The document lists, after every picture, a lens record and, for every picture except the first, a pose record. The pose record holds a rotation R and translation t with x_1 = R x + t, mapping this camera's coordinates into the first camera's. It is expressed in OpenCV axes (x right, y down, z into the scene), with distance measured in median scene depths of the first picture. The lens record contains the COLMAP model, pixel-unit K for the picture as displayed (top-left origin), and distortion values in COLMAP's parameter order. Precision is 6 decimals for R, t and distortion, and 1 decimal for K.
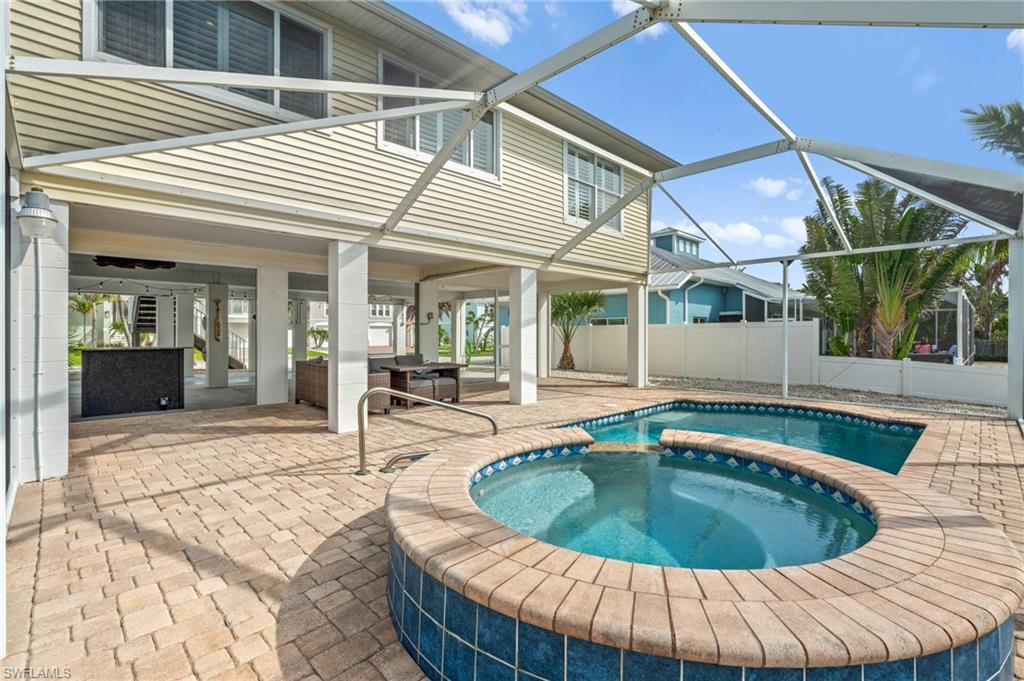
lens RADIAL K [[463.1, 0, 518.2], [0, 463.1, 334.4], [0, 0, 1]] dist [-0.008033, 0.003898]
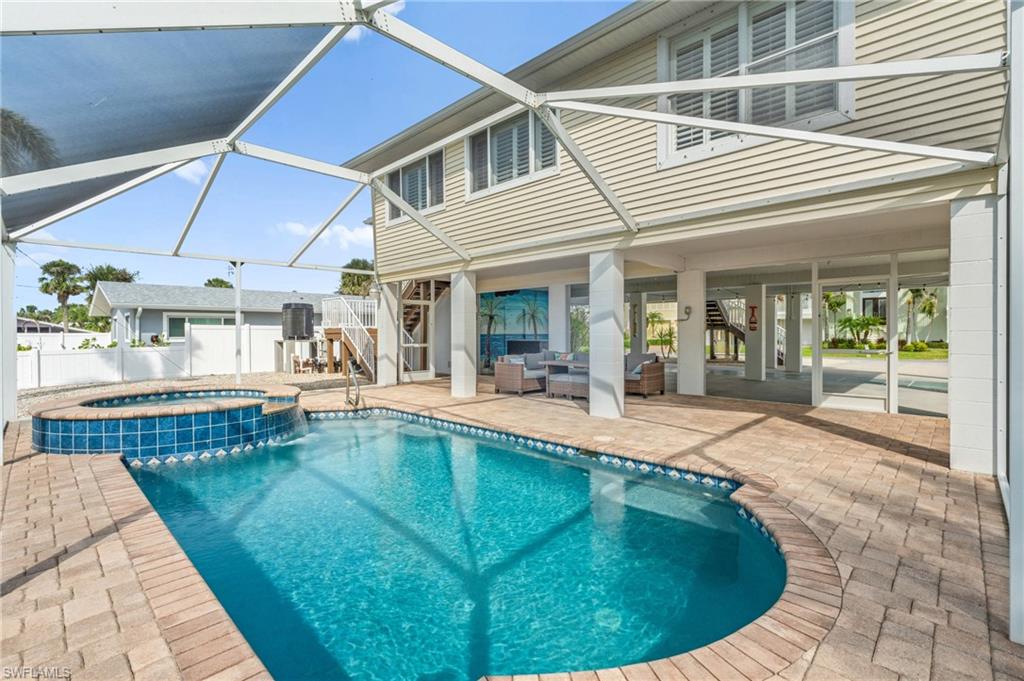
lens RADIAL K [[463.1, 0, 511.4], [0, 463.1, 335.5], [0, 0, 1]] dist [-0.008033, 0.003898]
pose [[0.025619, 0.008002, -0.999640, 0.840770], [0.004415, 0.999957, 0.008118, -0.002452], [0.999662, -0.004621, 0.025583, 0.822584]]
